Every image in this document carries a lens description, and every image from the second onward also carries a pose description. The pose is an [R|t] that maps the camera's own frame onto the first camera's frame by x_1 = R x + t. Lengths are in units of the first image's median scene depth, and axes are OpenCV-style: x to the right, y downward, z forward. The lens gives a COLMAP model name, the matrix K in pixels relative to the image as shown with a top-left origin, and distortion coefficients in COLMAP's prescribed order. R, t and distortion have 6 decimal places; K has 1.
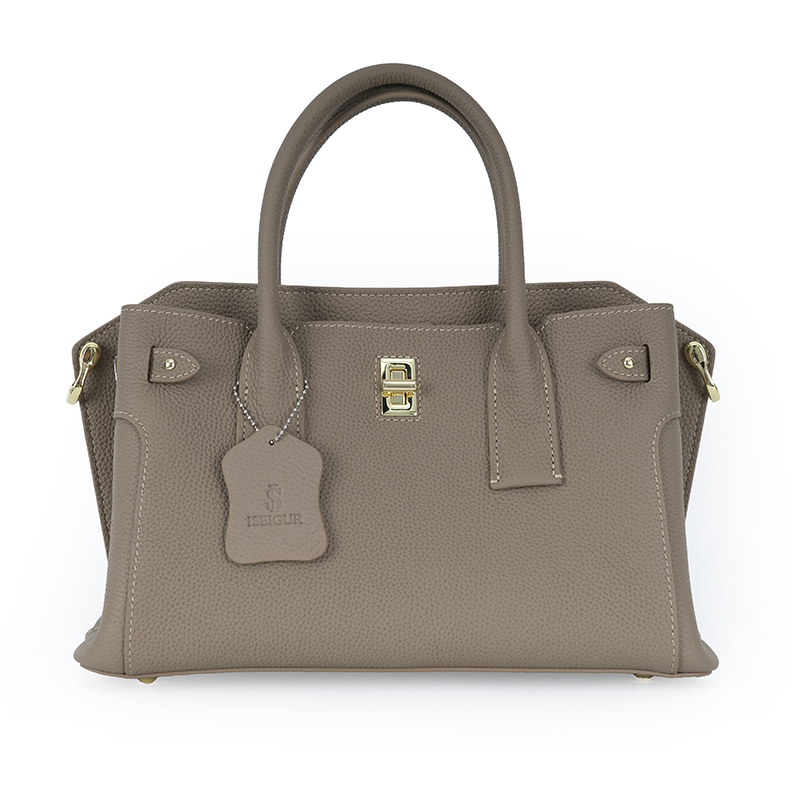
lens RADIAL K [[1492.7, 0, 400.0], [0, 1492.7, 400.0], [0, 0, 1]] dist [-0.002668, 0.172485]
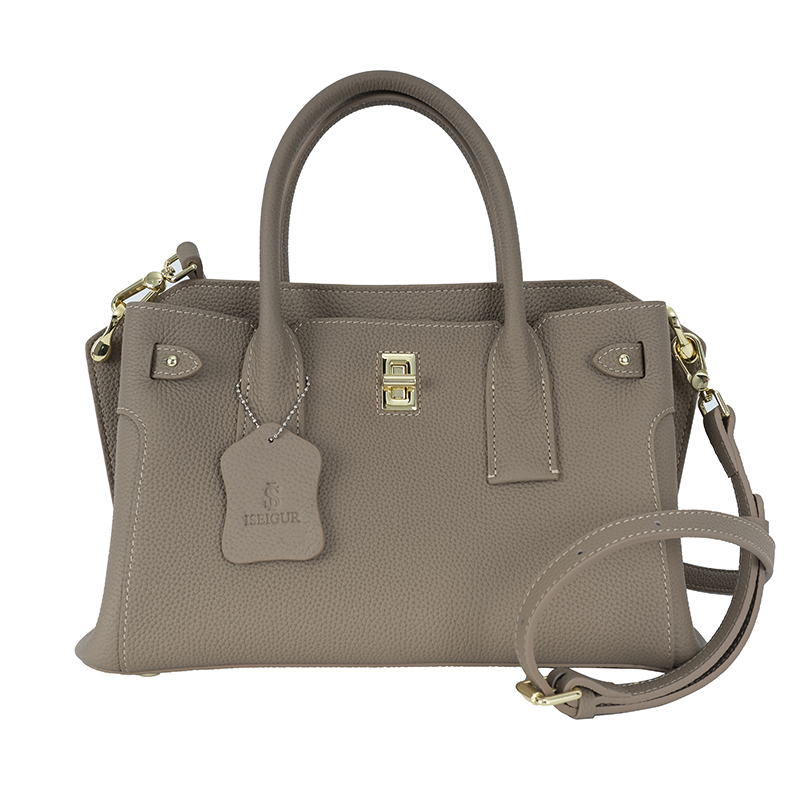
lens RADIAL K [[1062.4, 0, 445.1], [0, 1062.4, 357.3], [0, 0, 1]] dist [0.019411, -0.039442]
pose [[0.999999, 0.001047, 0.001020, 0.030895], [-0.001041, 0.999979, -0.006330, -0.022053], [-0.001027, 0.006329, 0.999979, 0.279198]]
